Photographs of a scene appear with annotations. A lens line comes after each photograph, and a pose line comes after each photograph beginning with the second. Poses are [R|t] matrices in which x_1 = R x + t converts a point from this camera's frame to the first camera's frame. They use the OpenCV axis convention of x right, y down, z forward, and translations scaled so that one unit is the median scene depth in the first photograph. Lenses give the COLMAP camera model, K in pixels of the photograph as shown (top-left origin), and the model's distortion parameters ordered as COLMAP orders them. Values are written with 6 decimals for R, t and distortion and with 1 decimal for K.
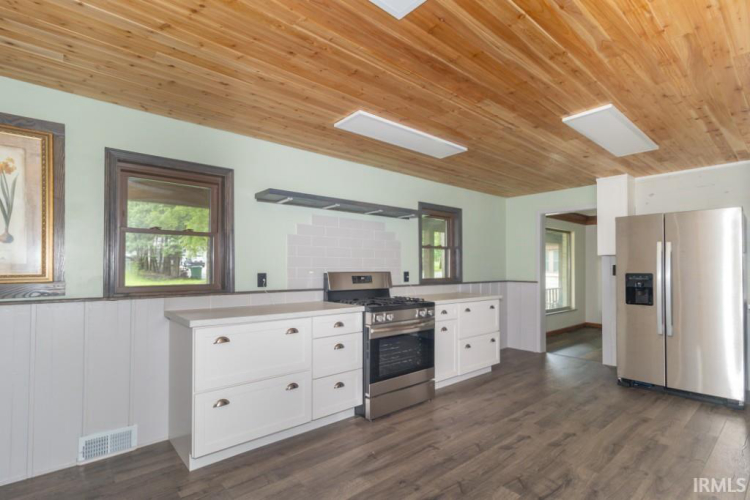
lens RADIAL K [[368.7, 0, 351.9], [0, 368.7, 265.9], [0, 0, 1]] dist [0.000160, -0.000209]
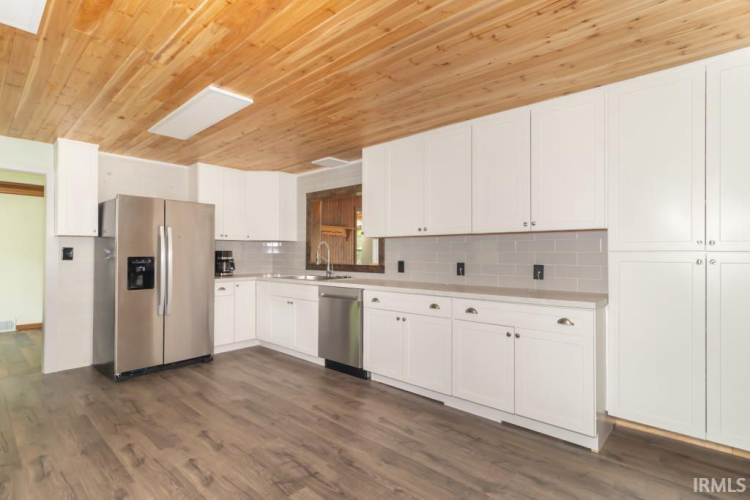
lens RADIAL K [[358.8, 0, 410.1], [0, 358.8, 250.1], [0, 0, 1]] dist [0.000081, 0.000271]
pose [[-0.197799, 0.007666, 0.980213, -0.394131], [-0.008358, 0.999920, -0.009507, 0.008291], [-0.980207, -0.010073, -0.197719, 0.702915]]
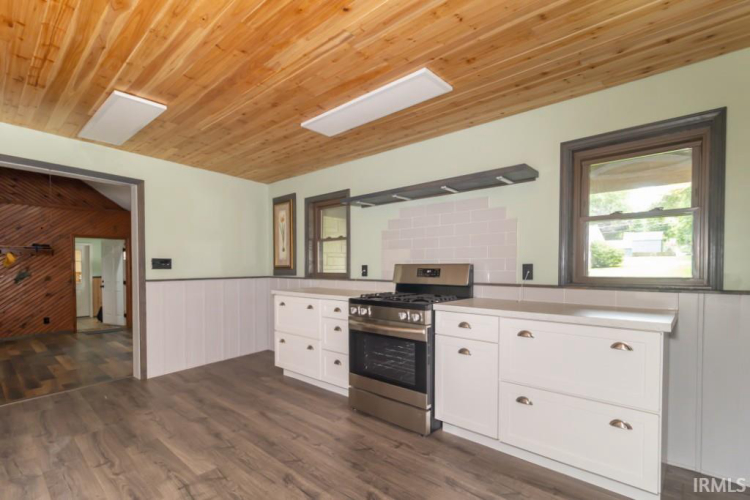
lens RADIAL K [[379.8, 0, 402.8], [0, 379.8, 277.6], [0, 0, 1]] dist [0.002862, 0.000801]
pose [[0.150385, 0.026666, -0.988268, 1.208383], [0.006730, 0.999585, 0.027996, 0.030322], [0.988605, -0.010862, 0.150143, 1.076283]]
